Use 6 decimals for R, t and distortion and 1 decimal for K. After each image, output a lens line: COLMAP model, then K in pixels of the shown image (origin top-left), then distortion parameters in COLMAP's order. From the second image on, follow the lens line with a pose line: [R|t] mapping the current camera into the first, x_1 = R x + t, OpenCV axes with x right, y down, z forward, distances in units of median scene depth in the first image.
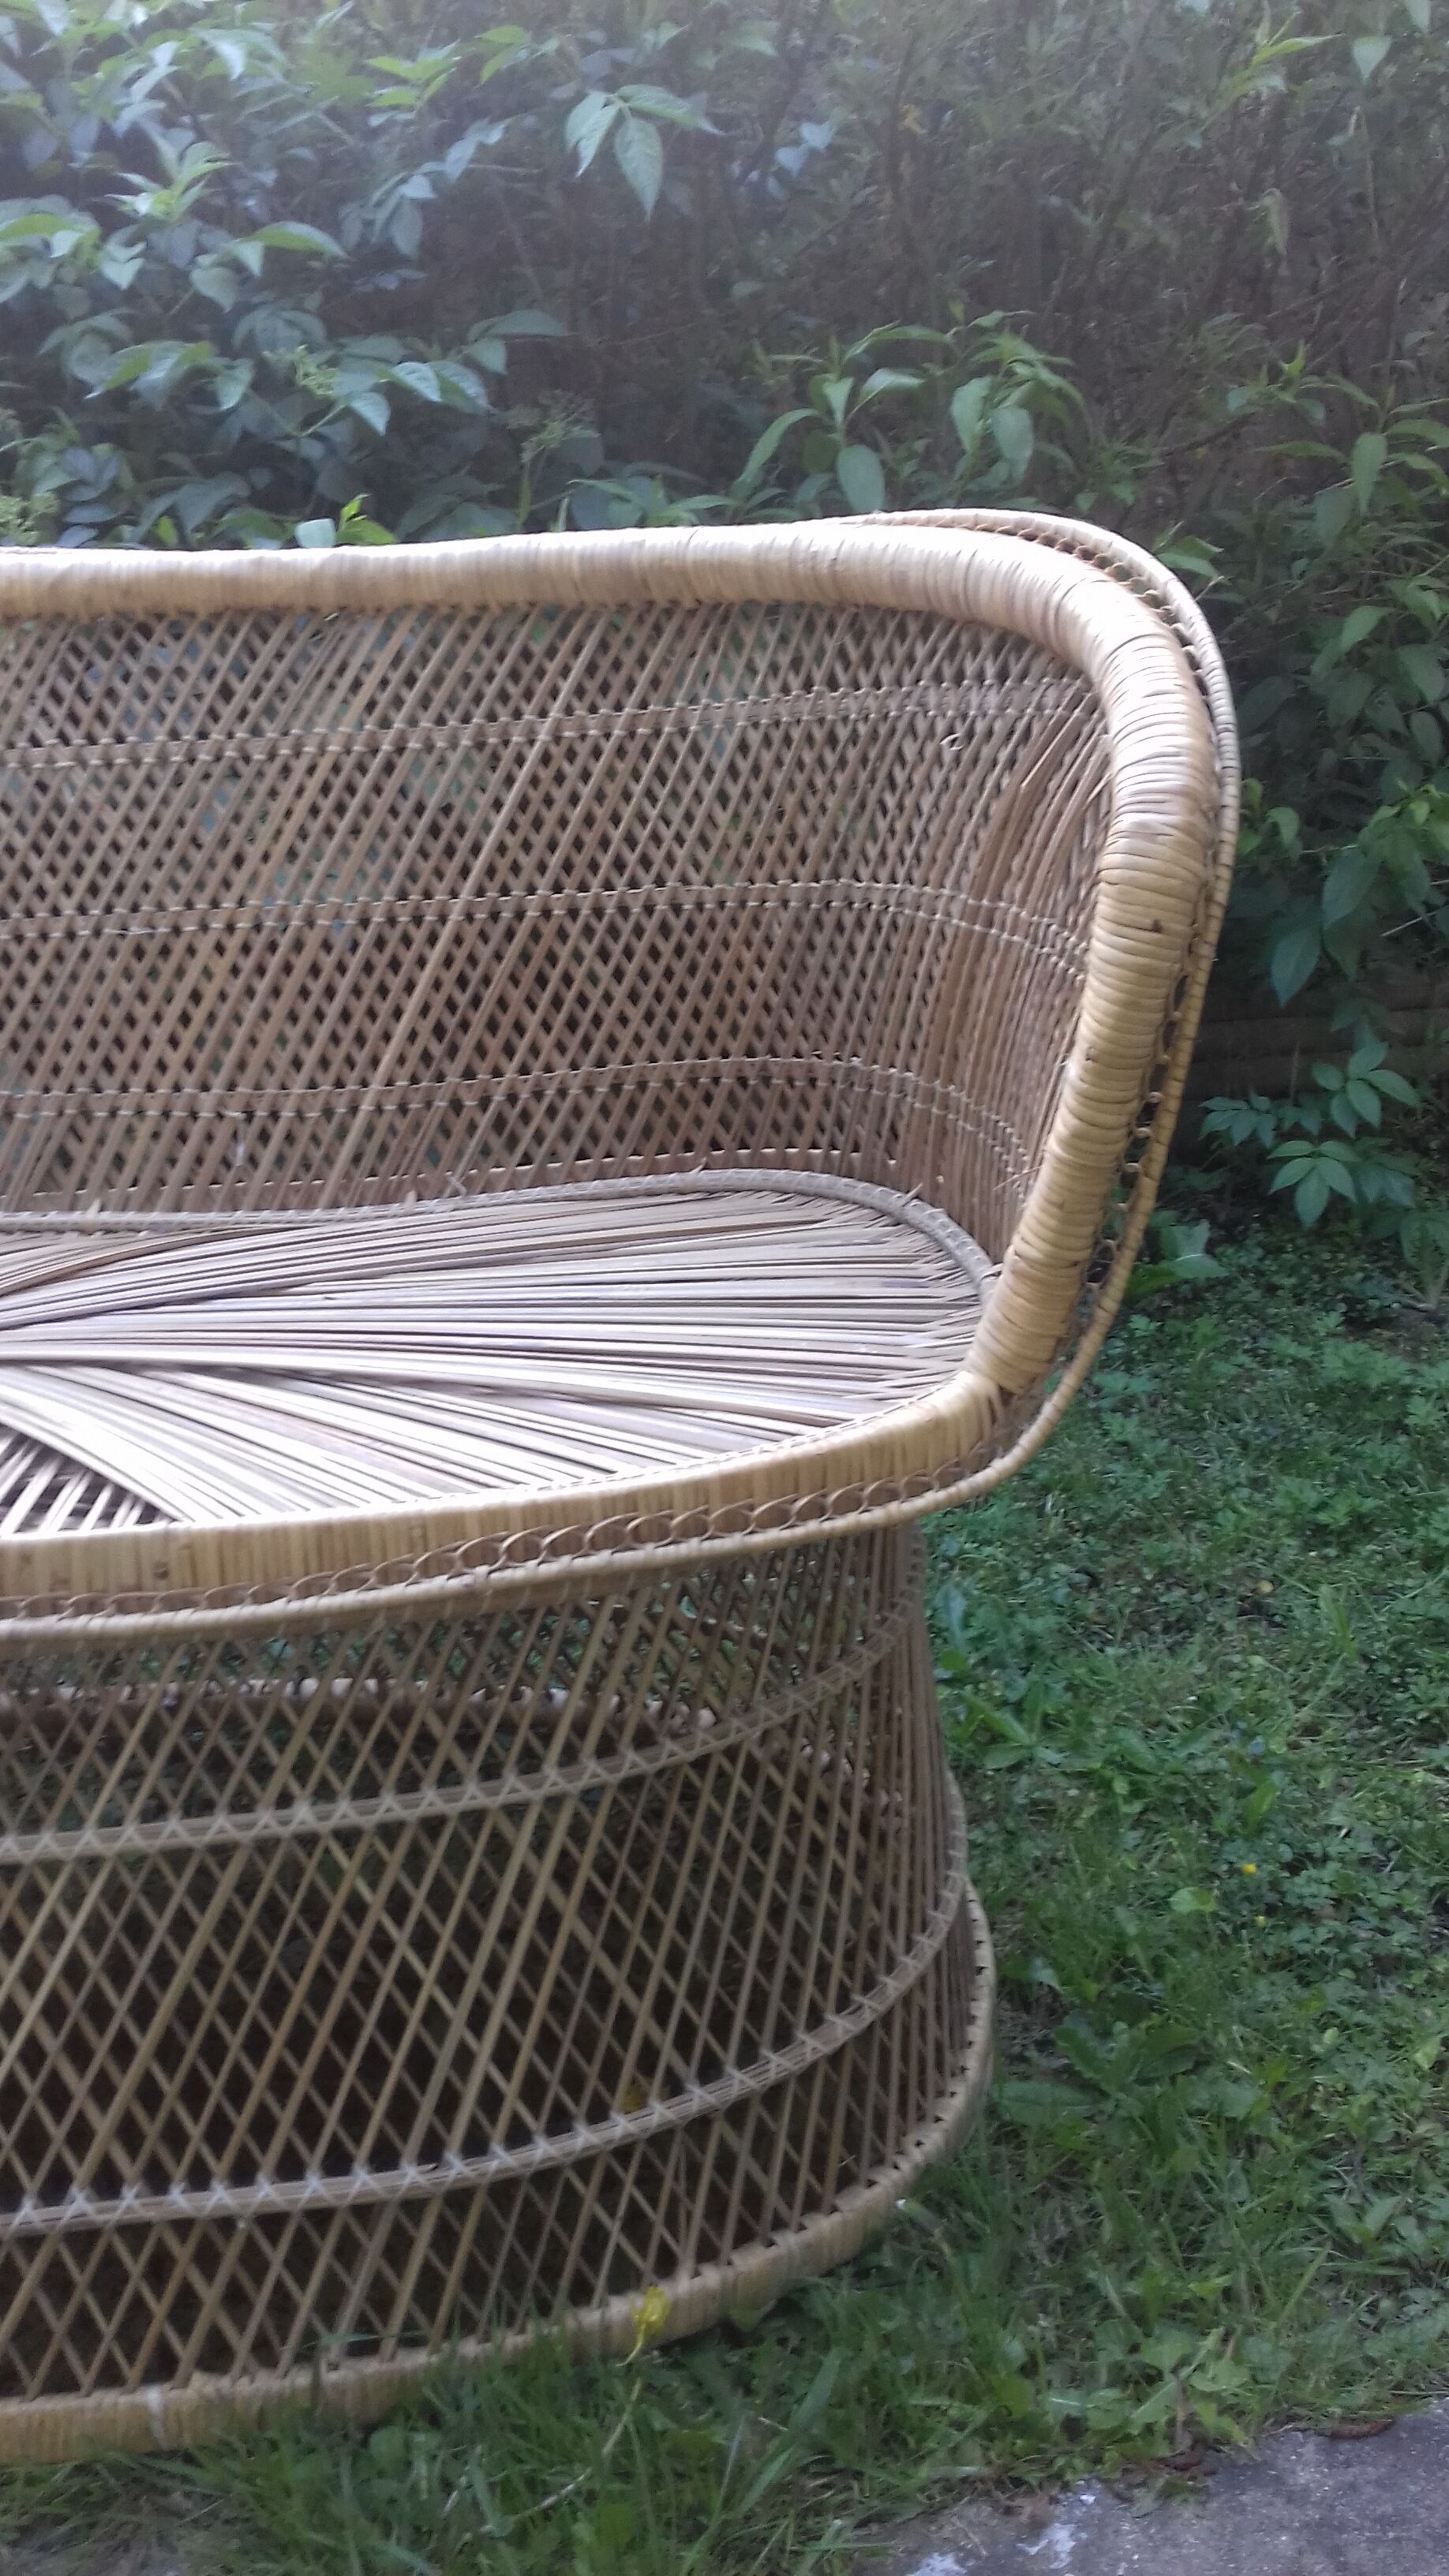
lens RADIAL K [[2378.4, 0, 678.2], [0, 2378.4, 1200.4], [0, 0, 1]] dist [0.088401, -0.195036]
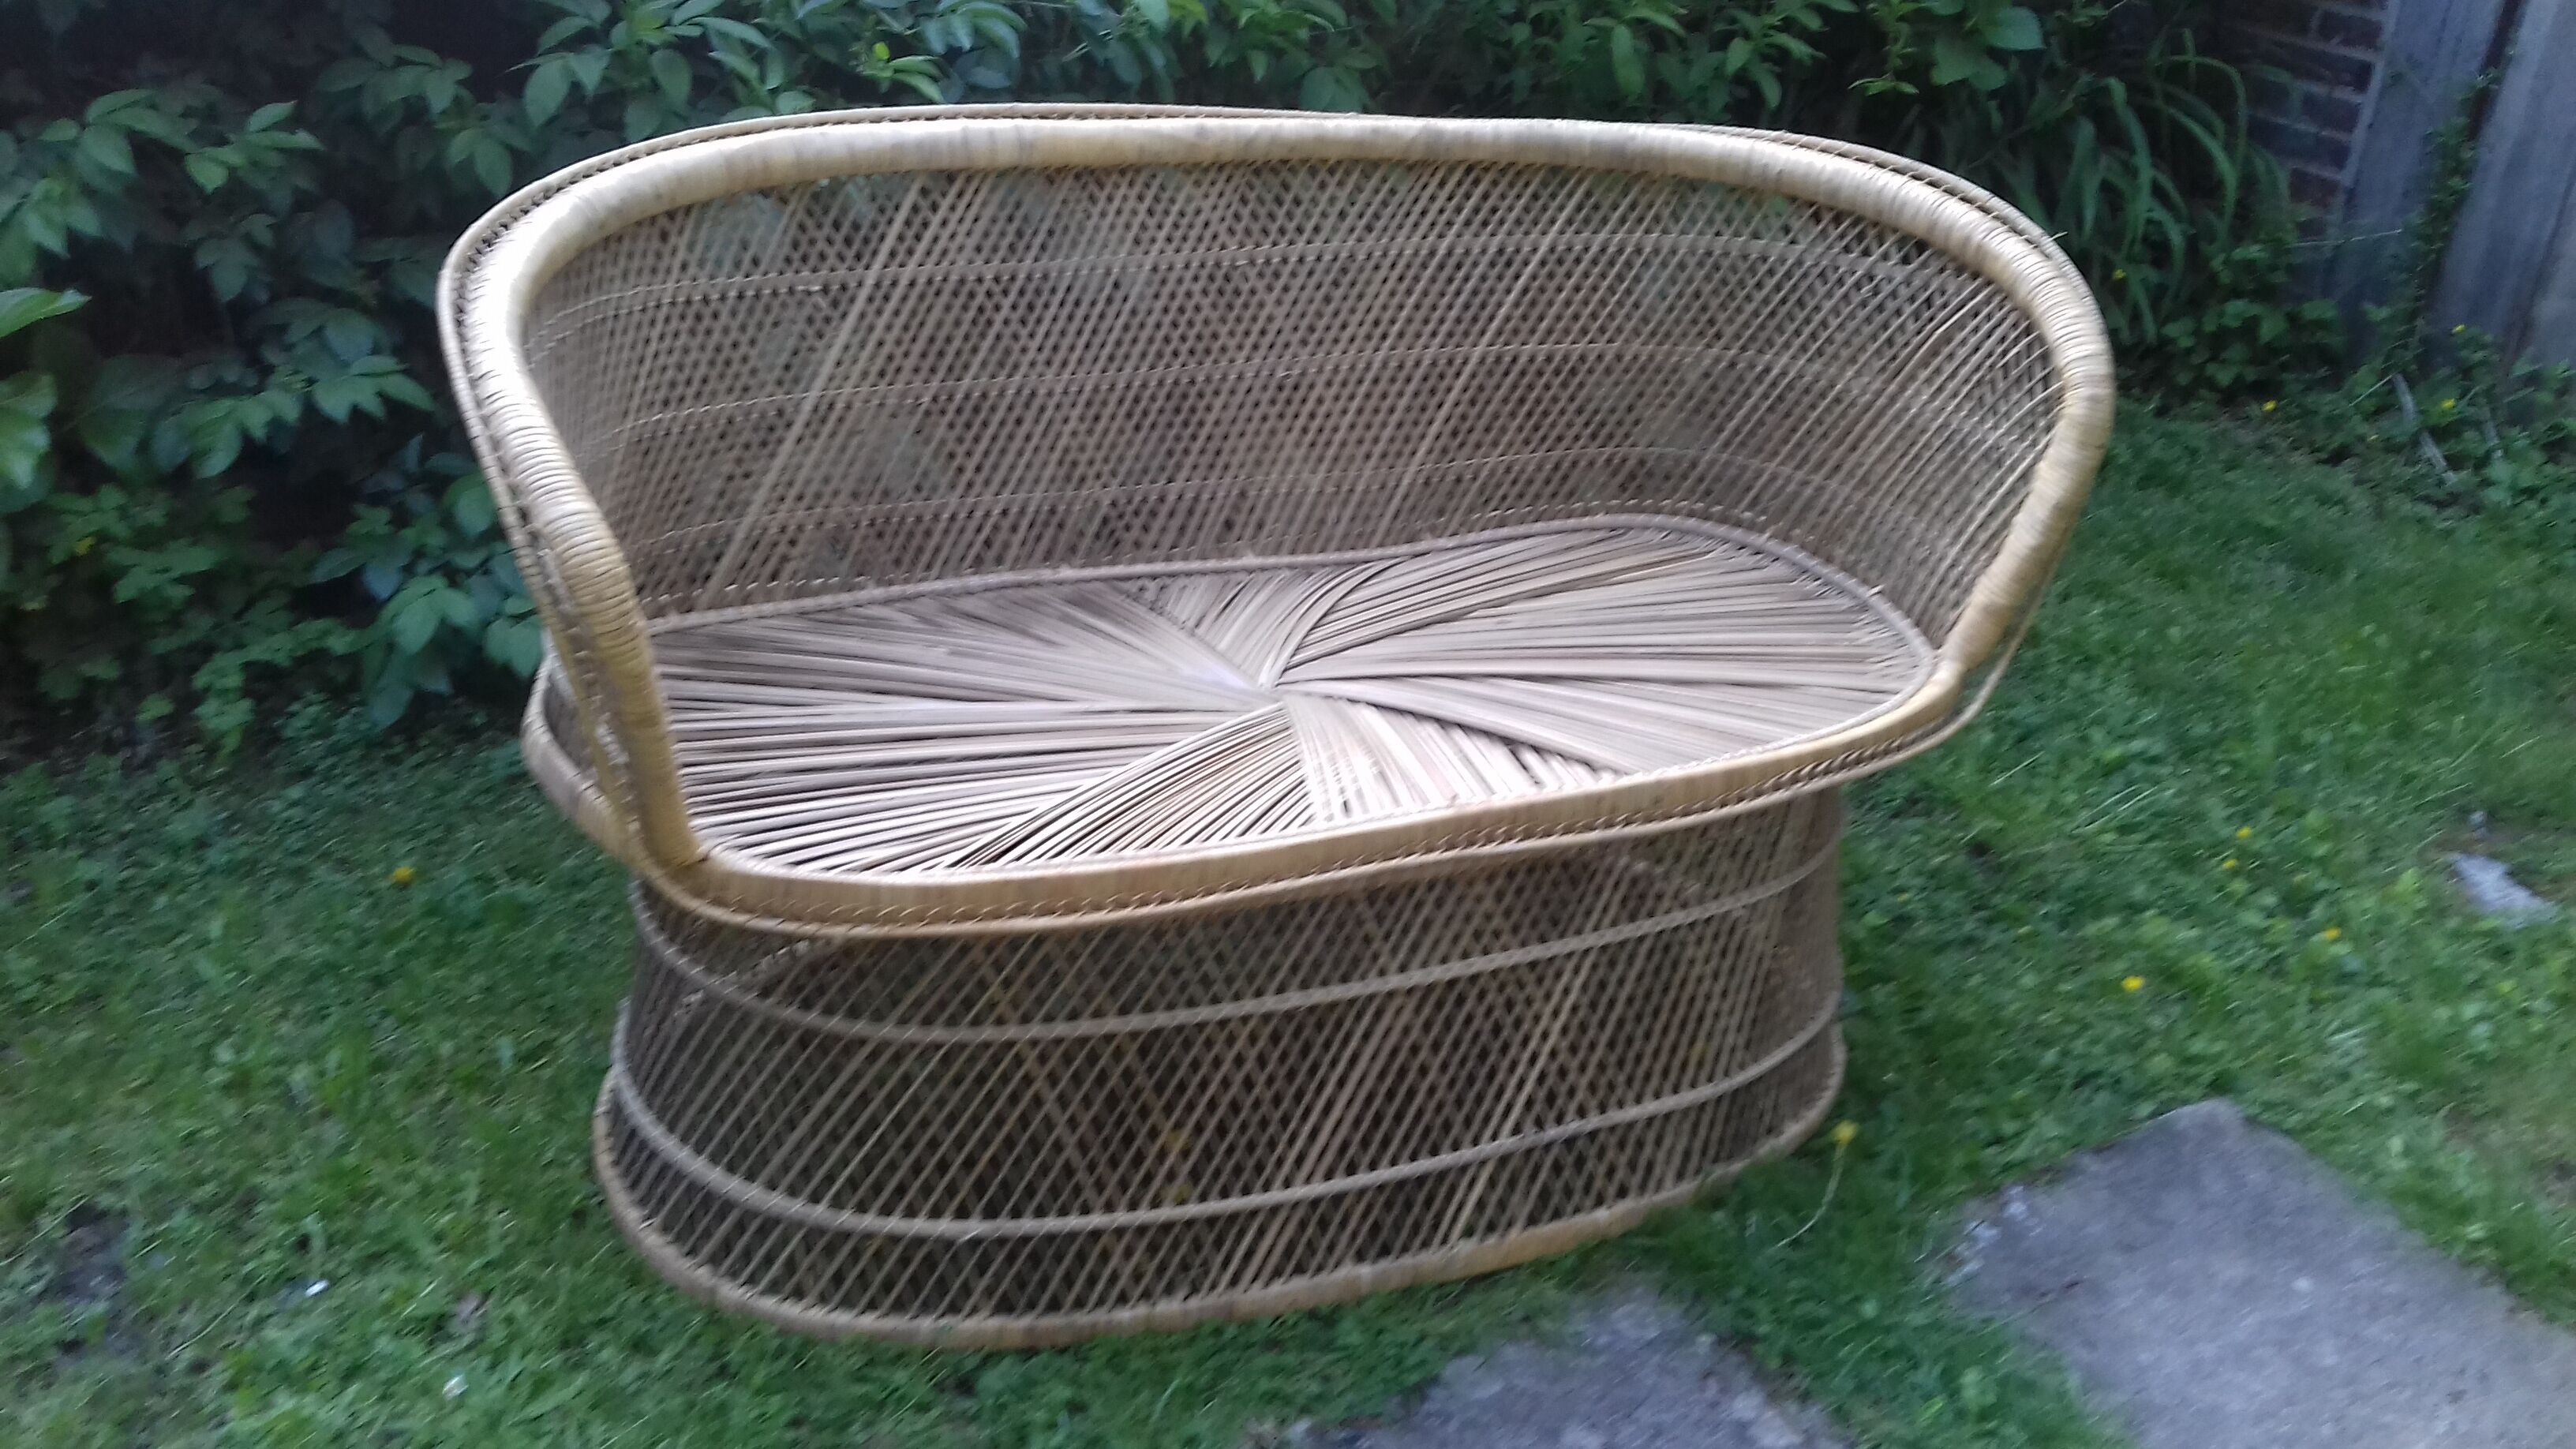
lens RADIAL K [[2294.5, 0, 1288.0], [0, 2294.5, 724.5], [0, 0, 1]] dist [0.086693, -0.203704]
pose [[0.930583, -0.074059, 0.358511, -0.798777], [0.003355, 0.981007, 0.193942, -0.185697], [-0.366065, -0.179277, 0.913157, -0.394186]]
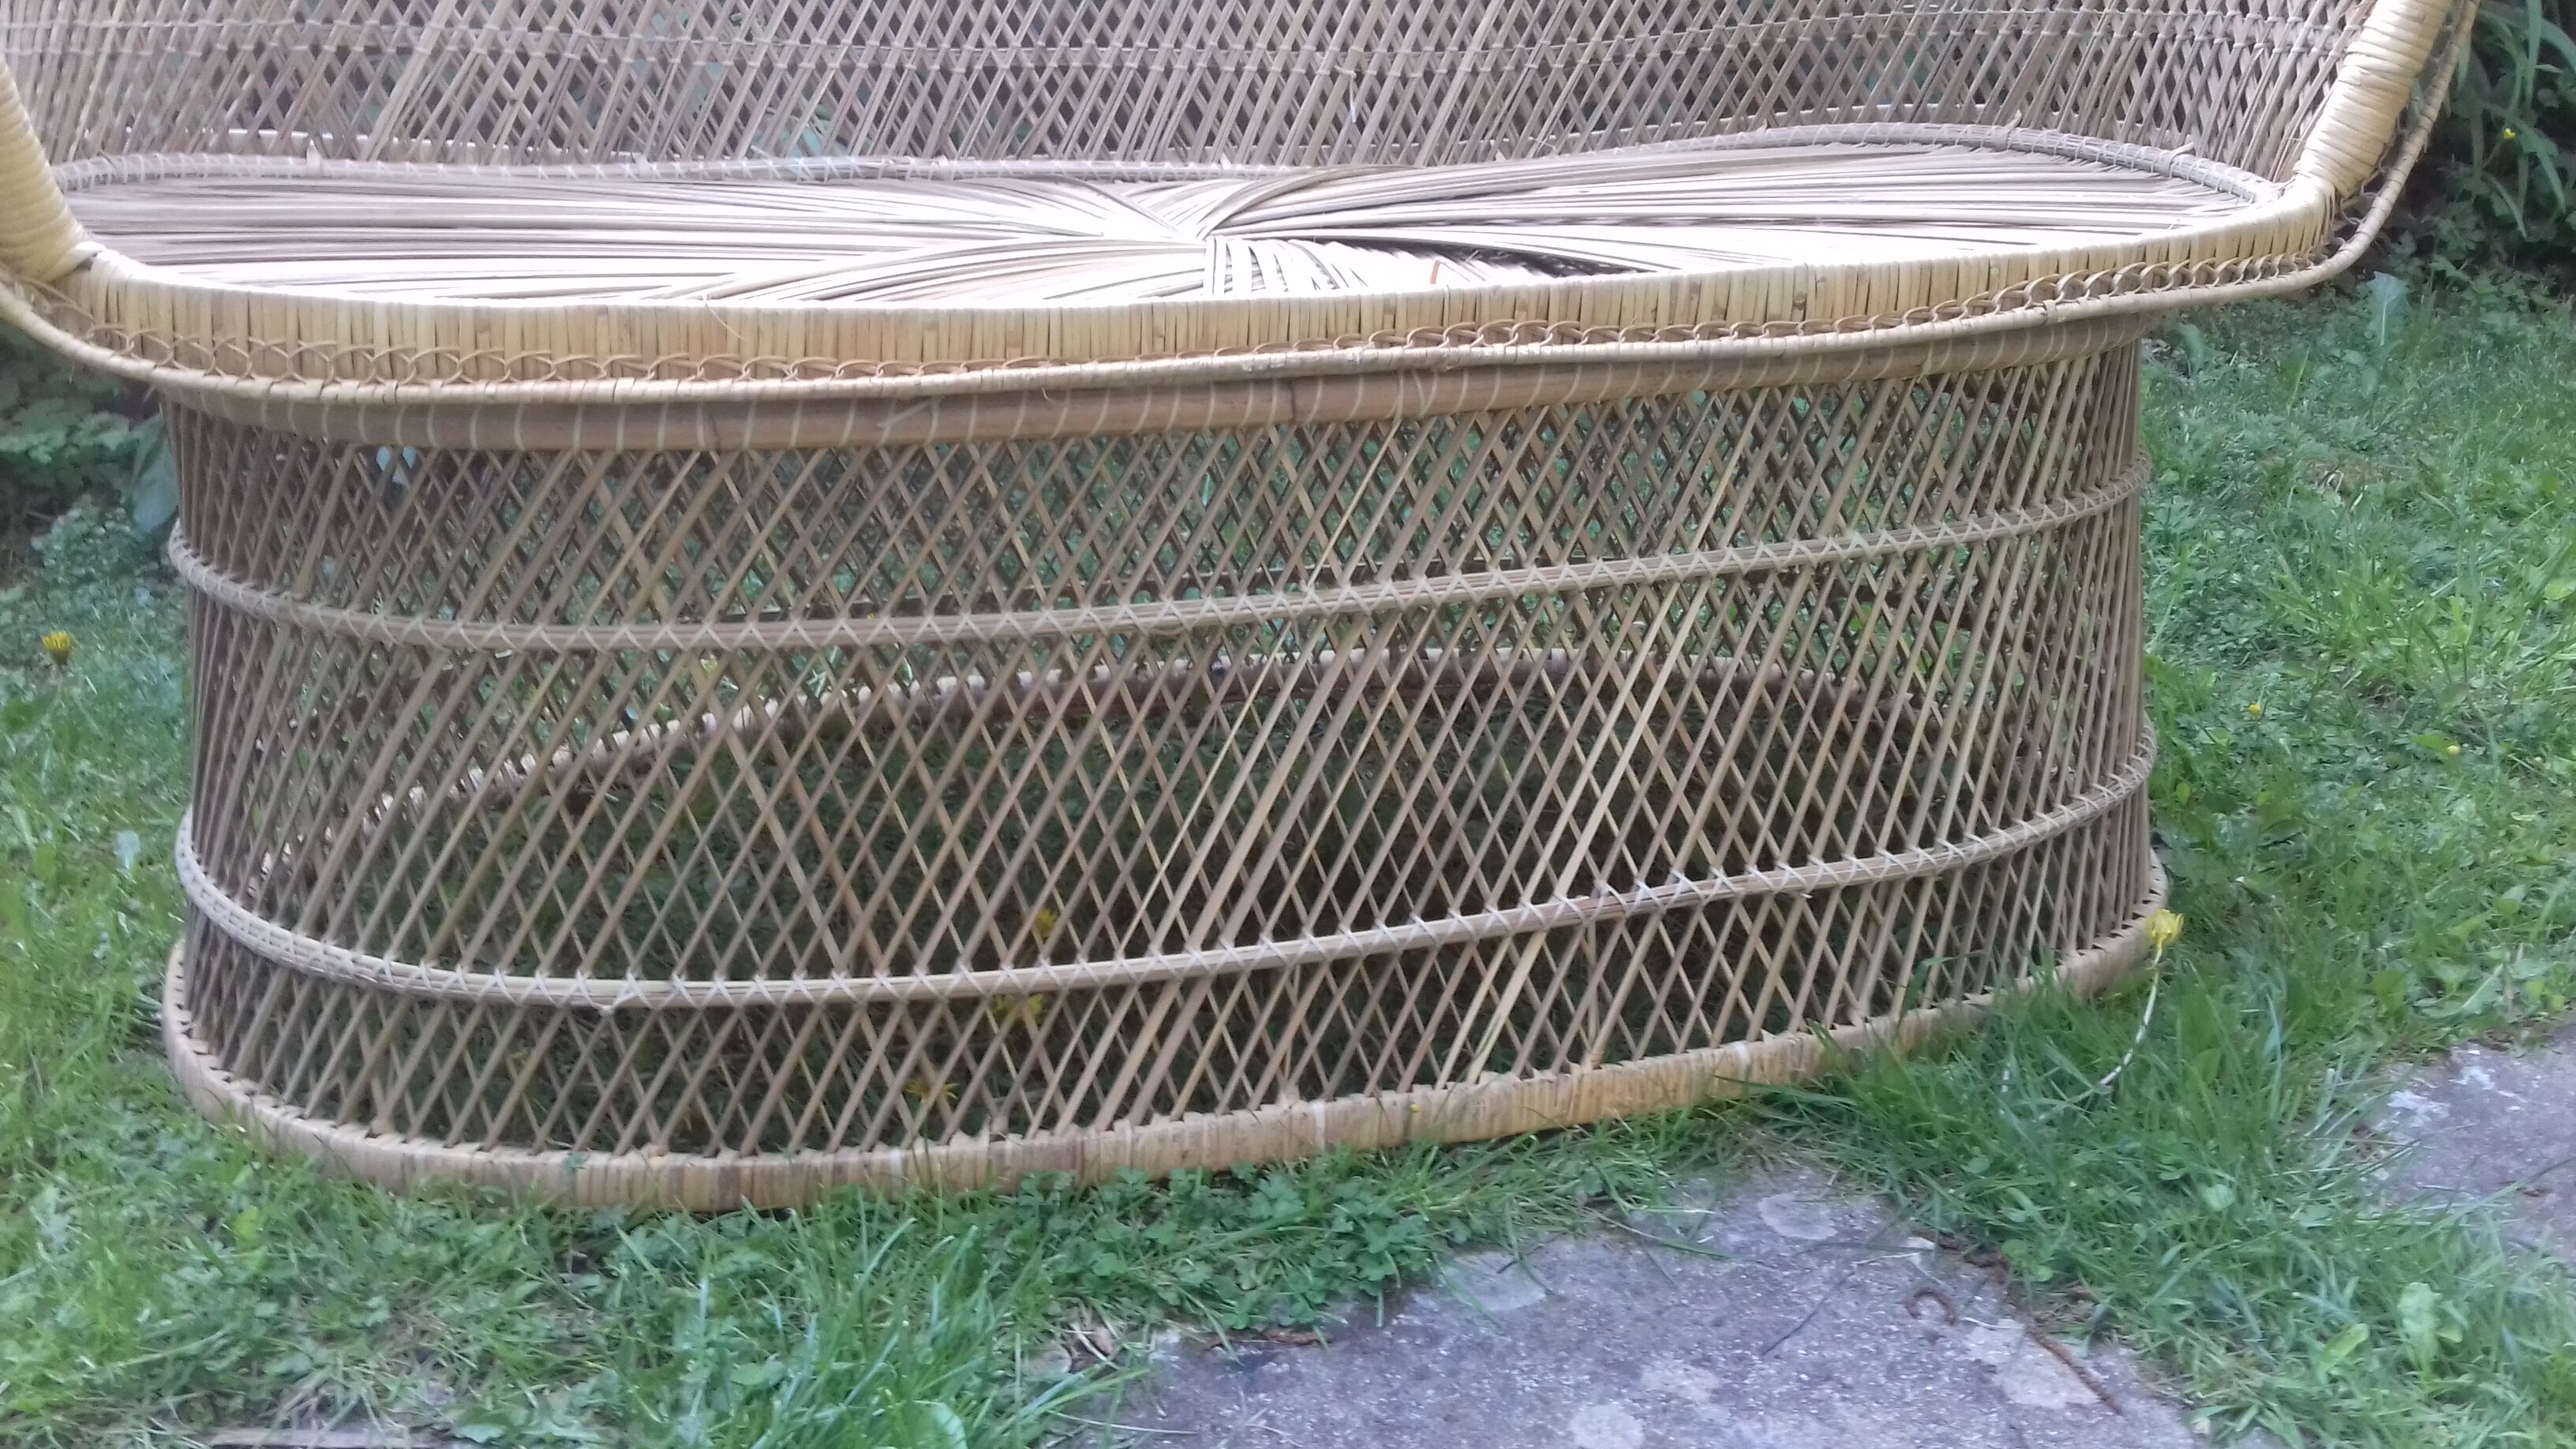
lens RADIAL K [[2365.6, 0, 1269.3], [0, 2365.6, 740.0], [0, 0, 1]] dist [0.072373, -0.140975]
pose [[0.969674, -0.046537, 0.239929, -0.513064], [0.029306, 0.996761, 0.074896, 0.187380], [-0.242637, -0.065593, 0.967897, -0.027141]]
